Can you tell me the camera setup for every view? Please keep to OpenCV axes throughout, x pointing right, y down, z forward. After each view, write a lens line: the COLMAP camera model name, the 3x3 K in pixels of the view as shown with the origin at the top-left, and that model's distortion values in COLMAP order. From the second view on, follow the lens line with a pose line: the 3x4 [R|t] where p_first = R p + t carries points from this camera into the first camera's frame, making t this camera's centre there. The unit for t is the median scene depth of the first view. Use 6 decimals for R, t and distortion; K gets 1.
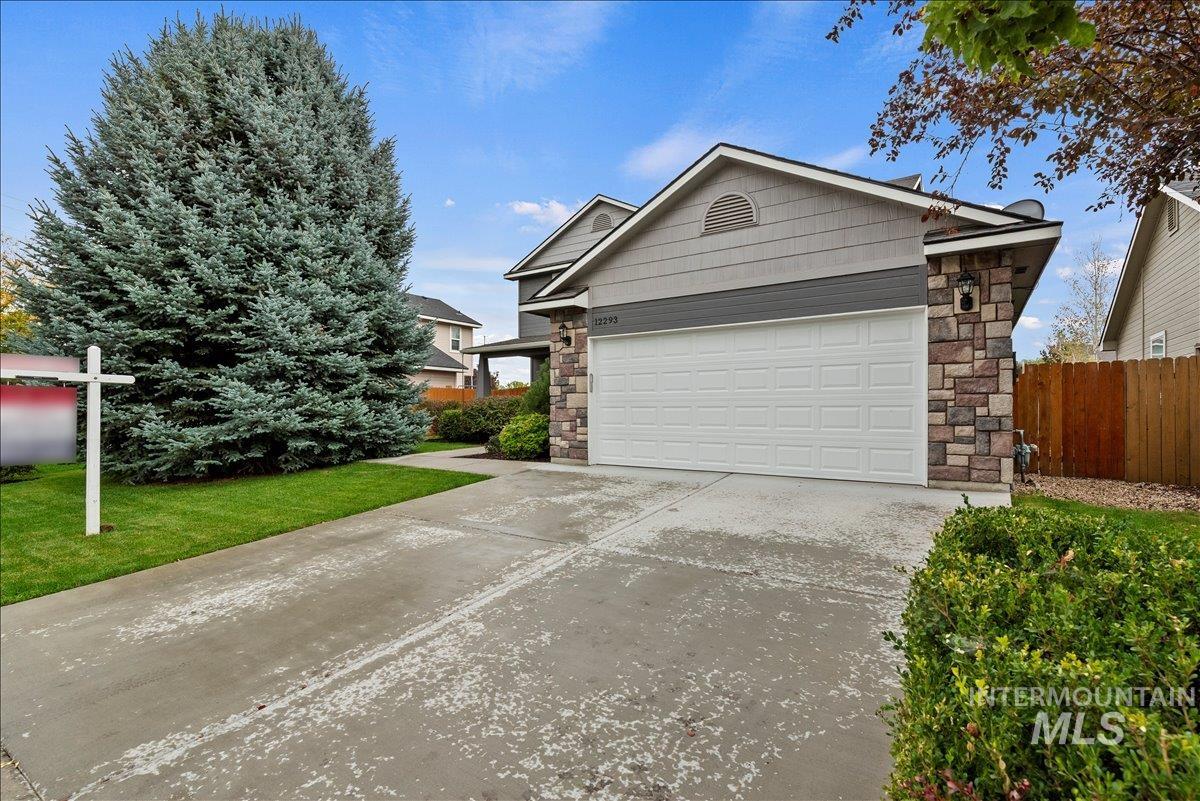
lens RADIAL K [[527.8, 0, 601.8], [0, 527.8, 406.8], [0, 0, 1]] dist [-0.001615, -0.000480]
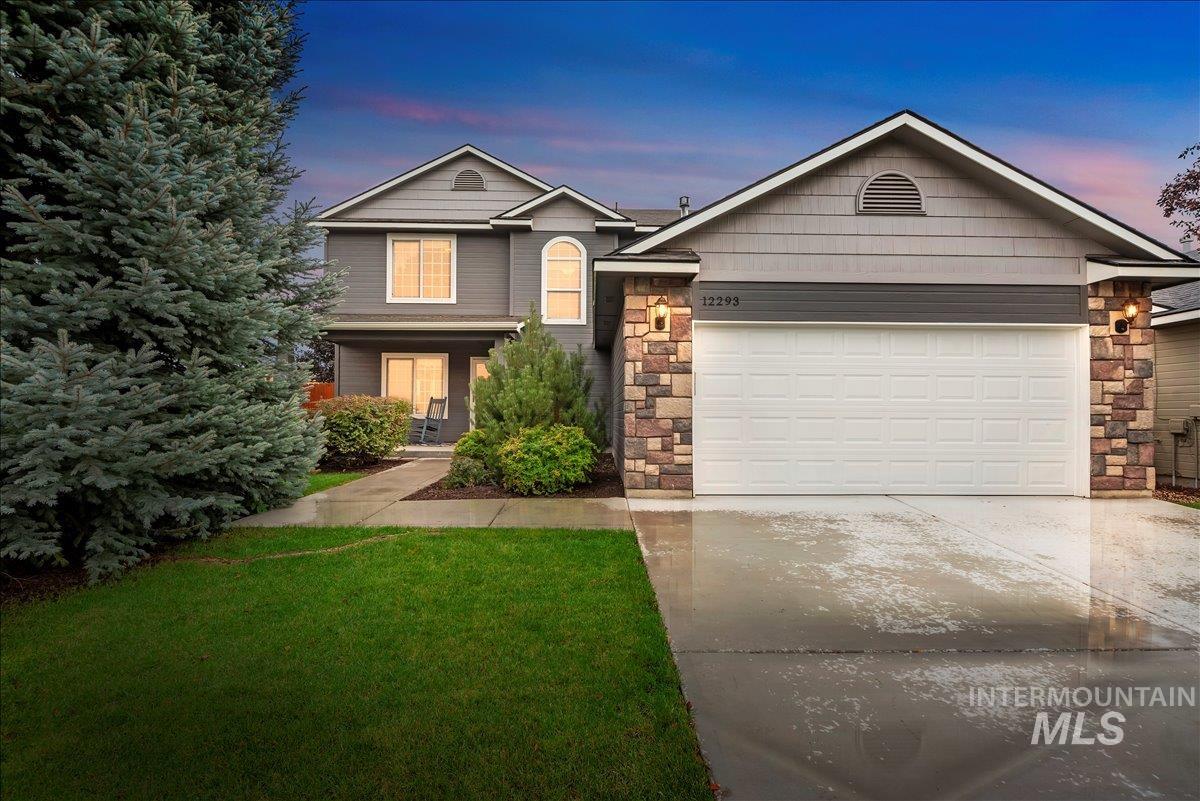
lens RADIAL K [[527.8, 0, 601.8], [0, 527.8, 406.8], [0, 0, 1]] dist [-0.001615, -0.000480]
pose [[0.825858, 0.019297, 0.563549, -0.625348], [-0.010735, 0.999771, -0.018501, 0.001630], [-0.563777, 0.009229, 0.825876, 0.549345]]
